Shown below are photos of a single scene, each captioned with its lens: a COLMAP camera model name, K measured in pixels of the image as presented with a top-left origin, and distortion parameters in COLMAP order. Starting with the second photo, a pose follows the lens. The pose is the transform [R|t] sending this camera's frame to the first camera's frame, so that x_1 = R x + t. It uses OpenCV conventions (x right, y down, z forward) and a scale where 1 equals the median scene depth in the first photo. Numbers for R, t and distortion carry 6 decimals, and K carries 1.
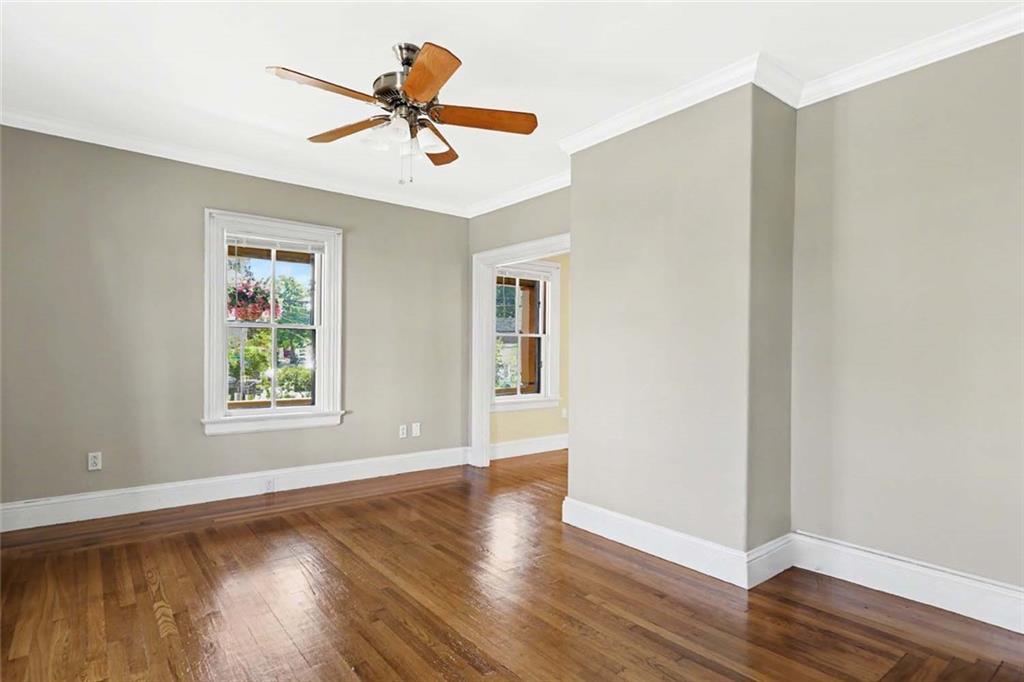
lens RADIAL K [[520.9, 0, 508.5], [0, 520.9, 349.5], [0, 0, 1]] dist [0.001801, 0.000221]
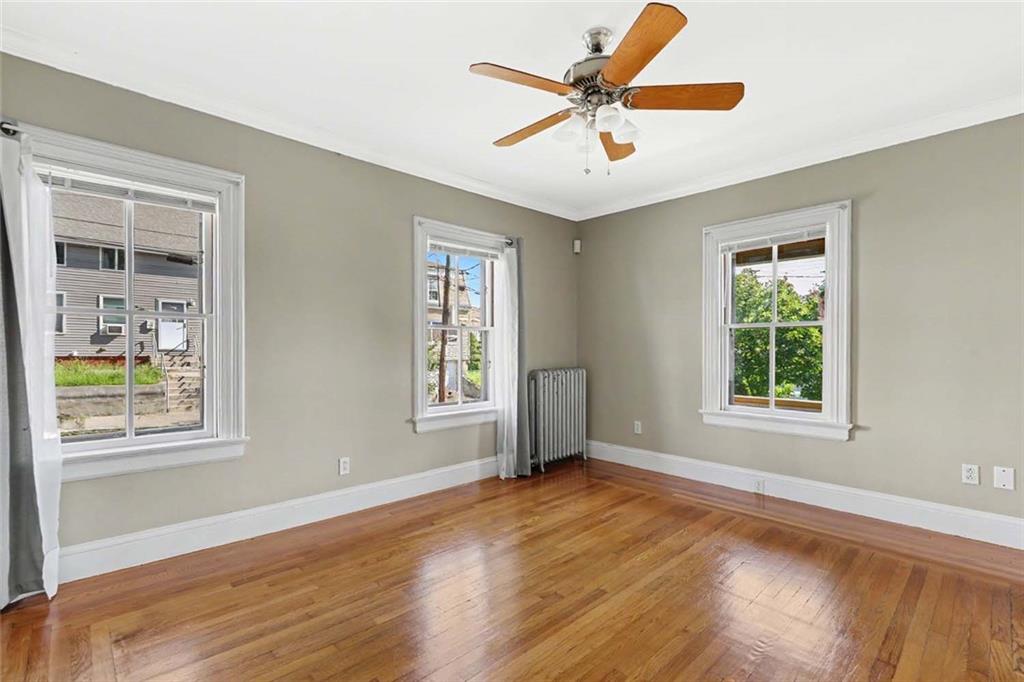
lens RADIAL K [[459.1, 0, 510.2], [0, 459.1, 348.9], [0, 0, 1]] dist [-0.001416, -0.000097]
pose [[0.103740, -0.007979, -0.994572, 0.390552], [0.002445, 0.999967, -0.007767, 0.005526], [0.994601, -0.001626, 0.103756, 0.470598]]
